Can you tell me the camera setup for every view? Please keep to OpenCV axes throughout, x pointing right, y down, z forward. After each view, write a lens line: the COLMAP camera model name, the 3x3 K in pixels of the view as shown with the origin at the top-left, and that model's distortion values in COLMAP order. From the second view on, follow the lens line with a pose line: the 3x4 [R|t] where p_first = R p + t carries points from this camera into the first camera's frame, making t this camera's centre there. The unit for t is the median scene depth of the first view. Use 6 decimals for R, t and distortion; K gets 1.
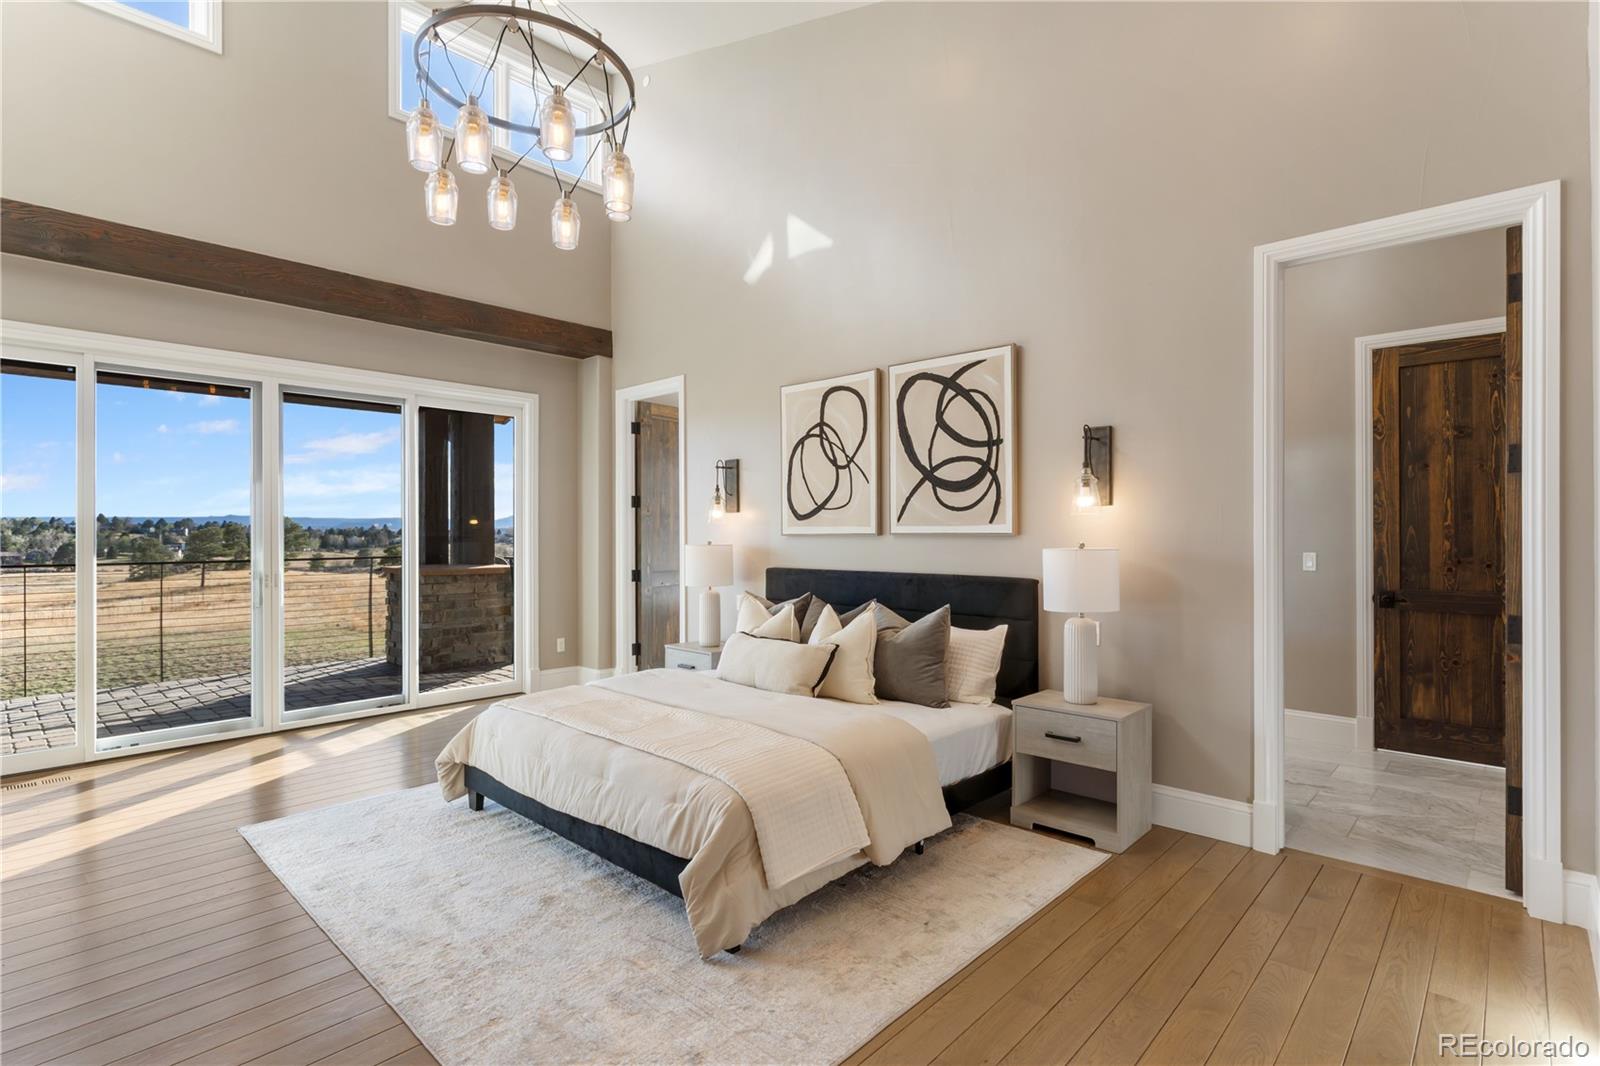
lens RADIAL K [[763.3, 0, 789.9], [0, 763.3, 531.5], [0, 0, 1]] dist [0.006906, 0.000421]
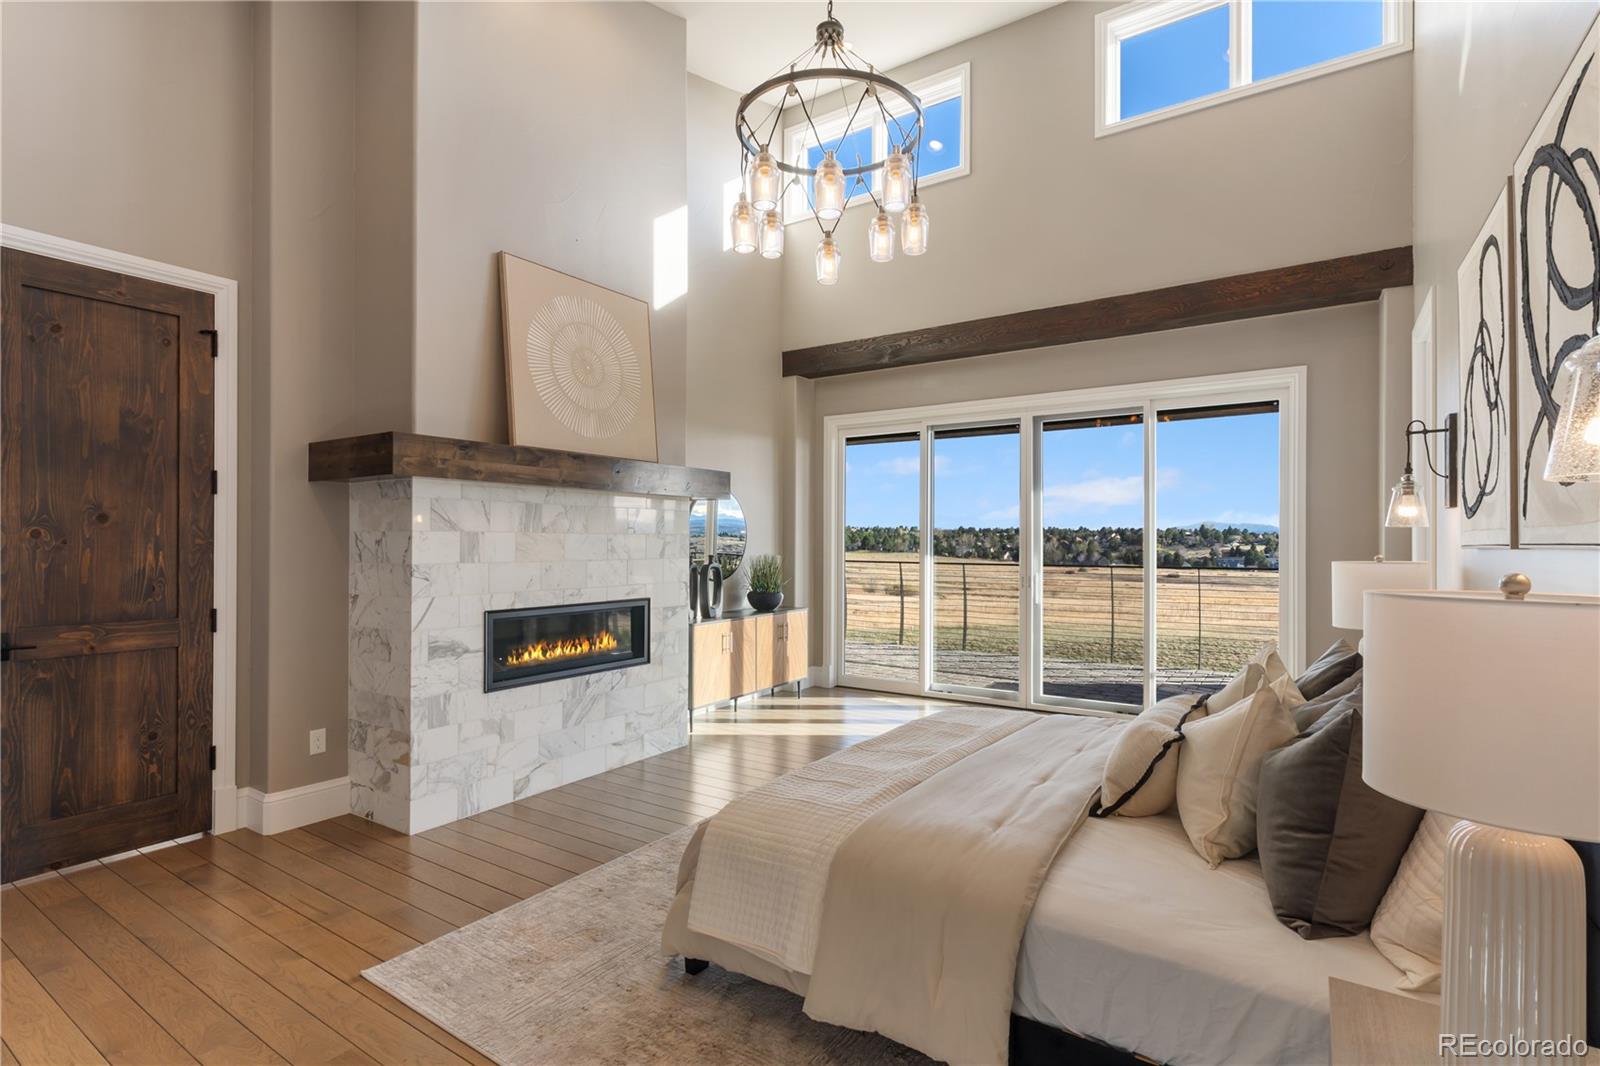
lens RADIAL K [[763.3, 0, 806.6], [0, 763.3, 540.4], [0, 0, 1]] dist [0.006906, 0.000421]
pose [[0.169831, 0.000340, -0.985473, 0.356360], [-0.002283, 0.999997, -0.000048, 0.001485], [0.985471, 0.002258, 0.169831, 0.363297]]
